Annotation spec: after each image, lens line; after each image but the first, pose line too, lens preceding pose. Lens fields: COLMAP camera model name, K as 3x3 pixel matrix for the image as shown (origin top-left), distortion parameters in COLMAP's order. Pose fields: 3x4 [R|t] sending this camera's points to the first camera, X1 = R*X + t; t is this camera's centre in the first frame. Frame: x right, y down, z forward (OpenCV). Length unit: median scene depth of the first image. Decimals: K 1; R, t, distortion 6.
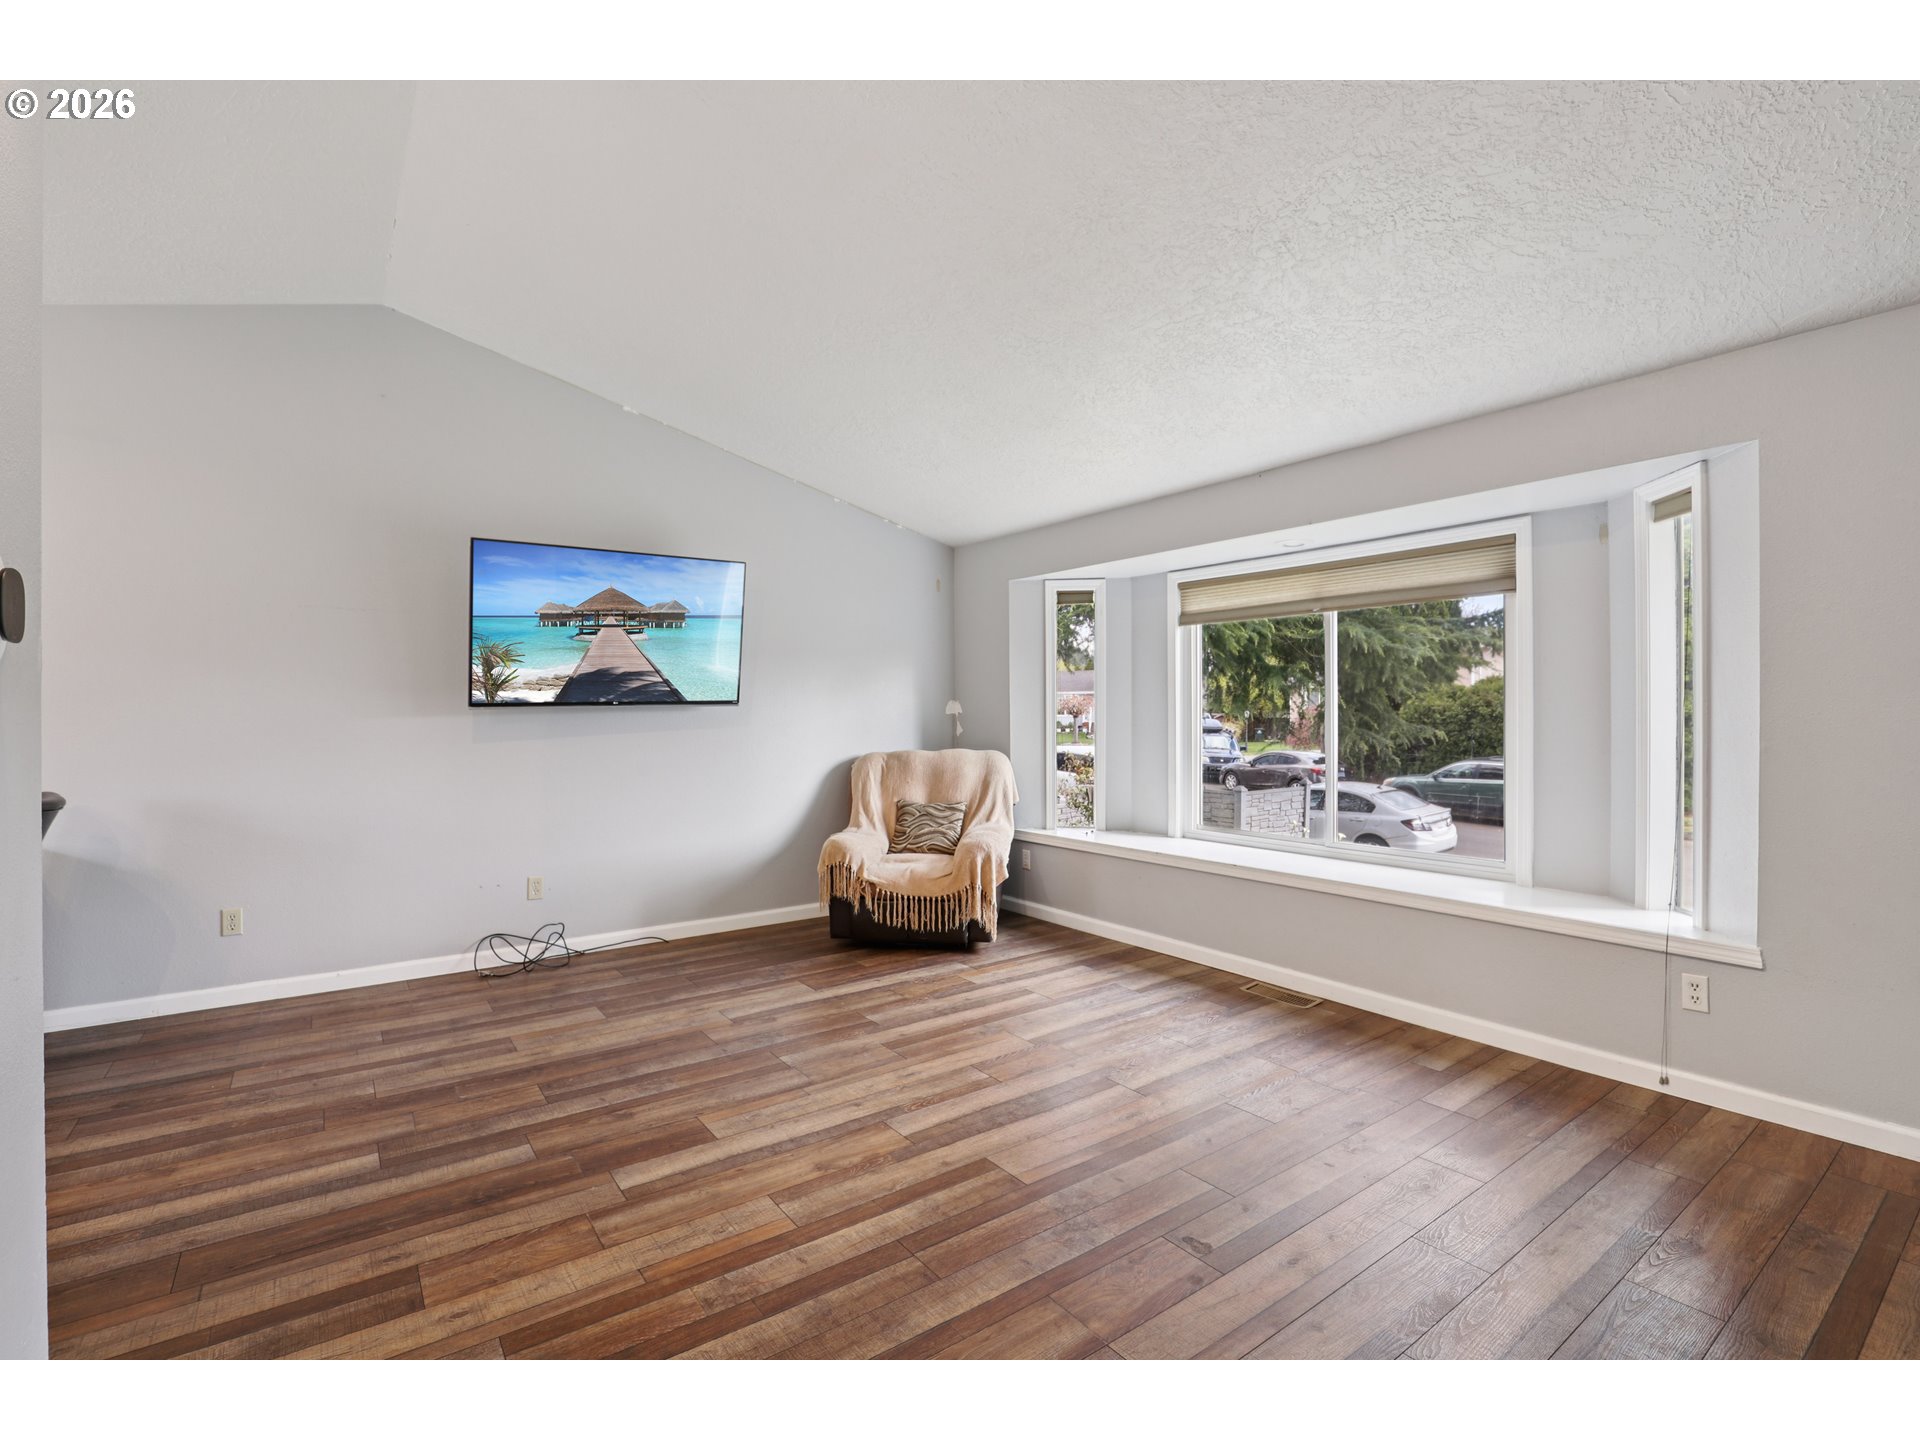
lens RADIAL K [[880.1, 0, 960.0], [0, 880.1, 720.0], [0, 0, 1]] dist [-0.002169, 0.000049]
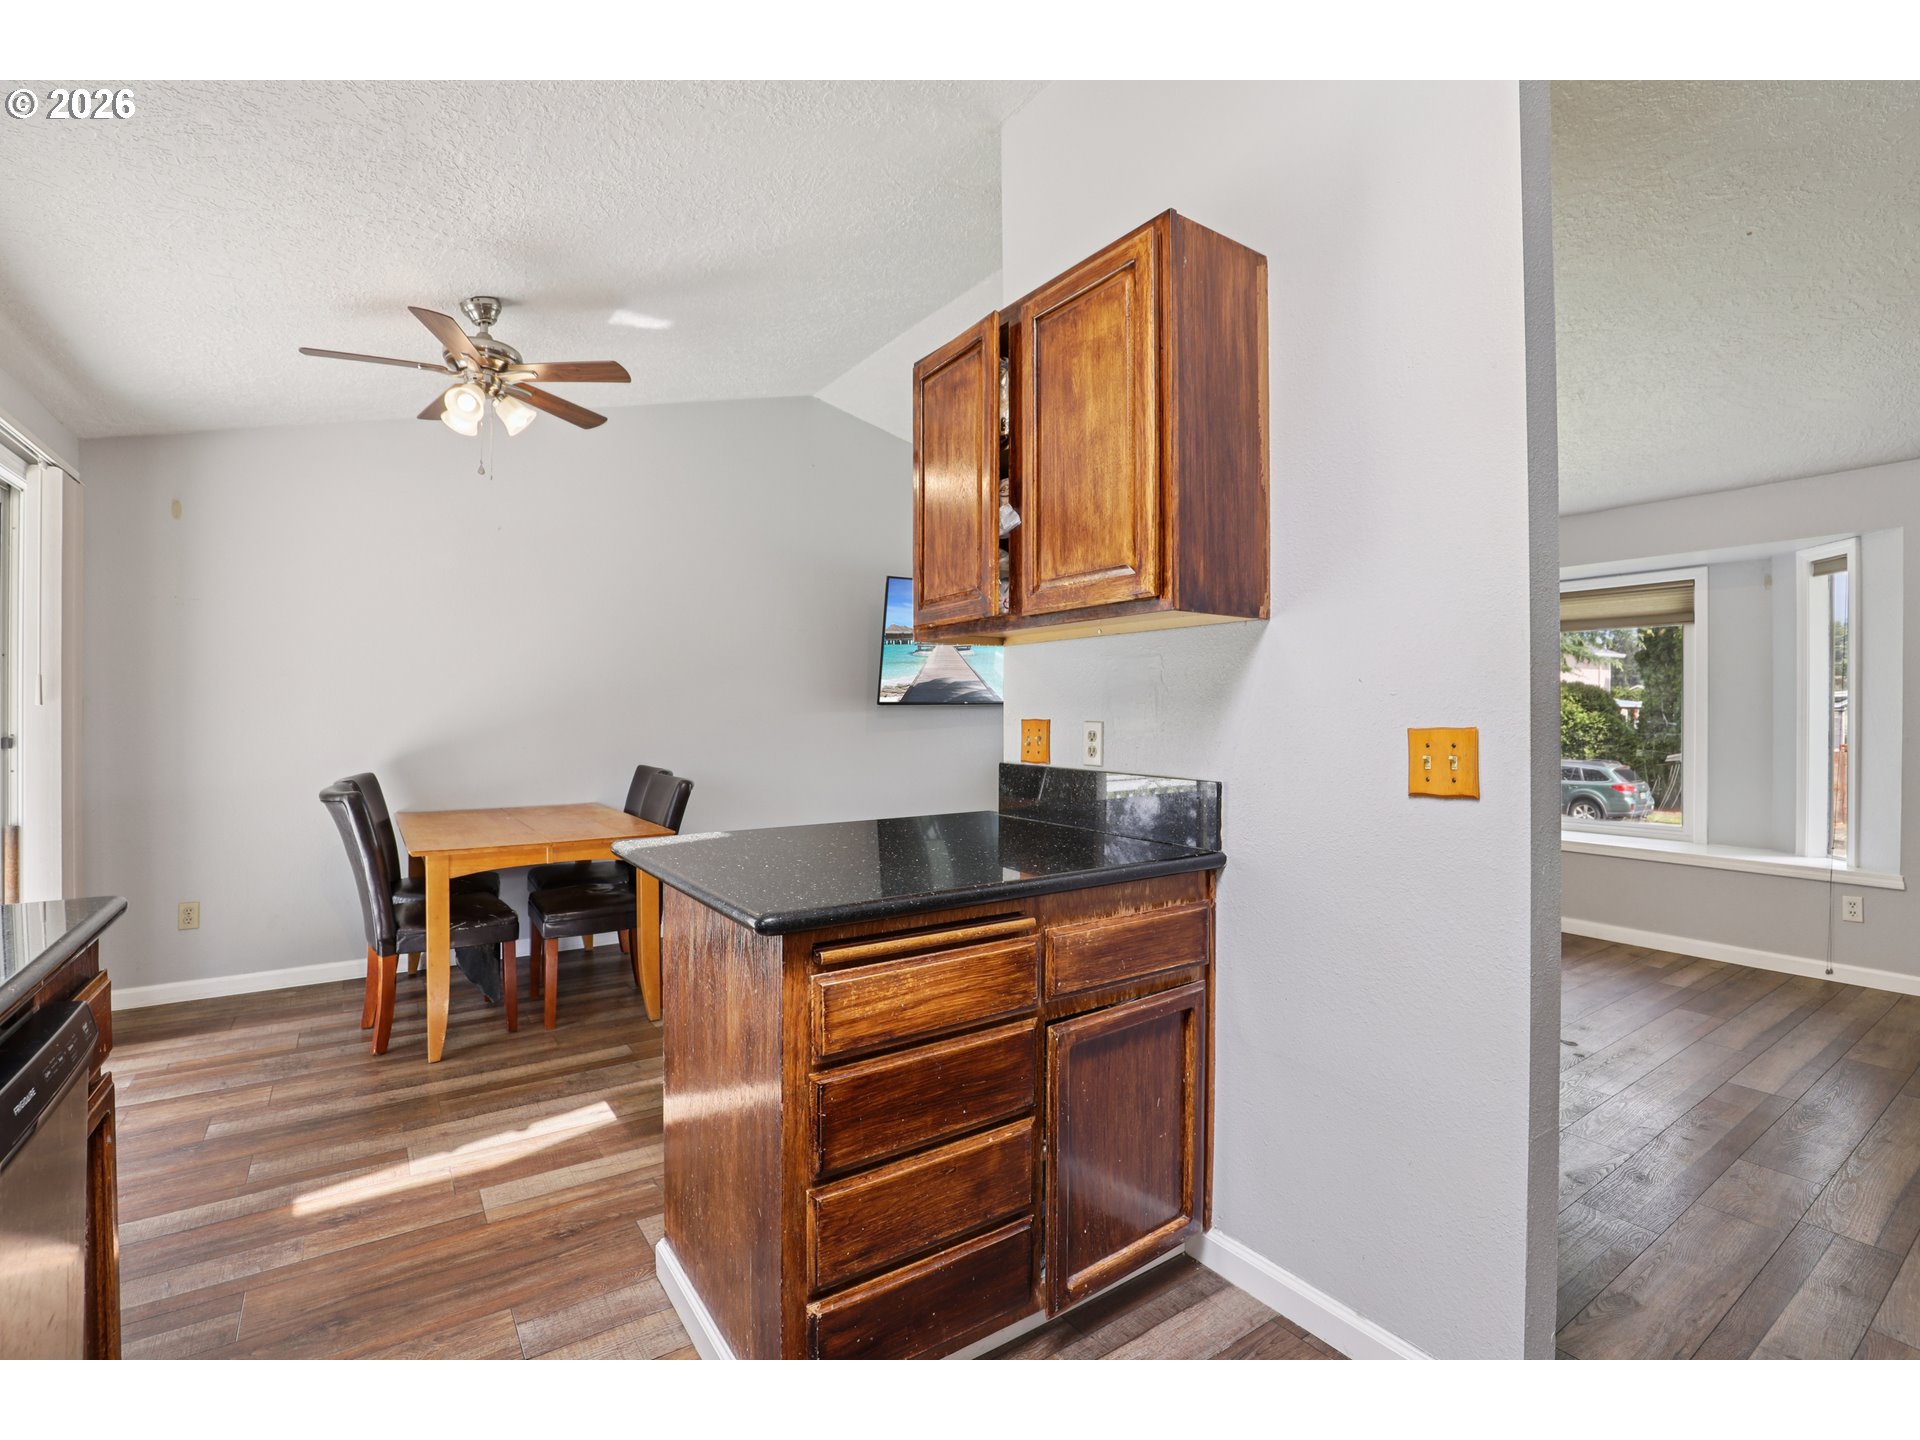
lens RADIAL K [[880.1, 0, 960.0], [0, 880.1, 720.0], [0, 0, 1]] dist [-0.002169, 0.000049]
pose [[0.999856, 0.002871, -0.016726, -0.565044], [-0.002943, 0.999986, -0.004286, 0.013142], [0.016713, 0.004334, 0.999851, -0.432604]]
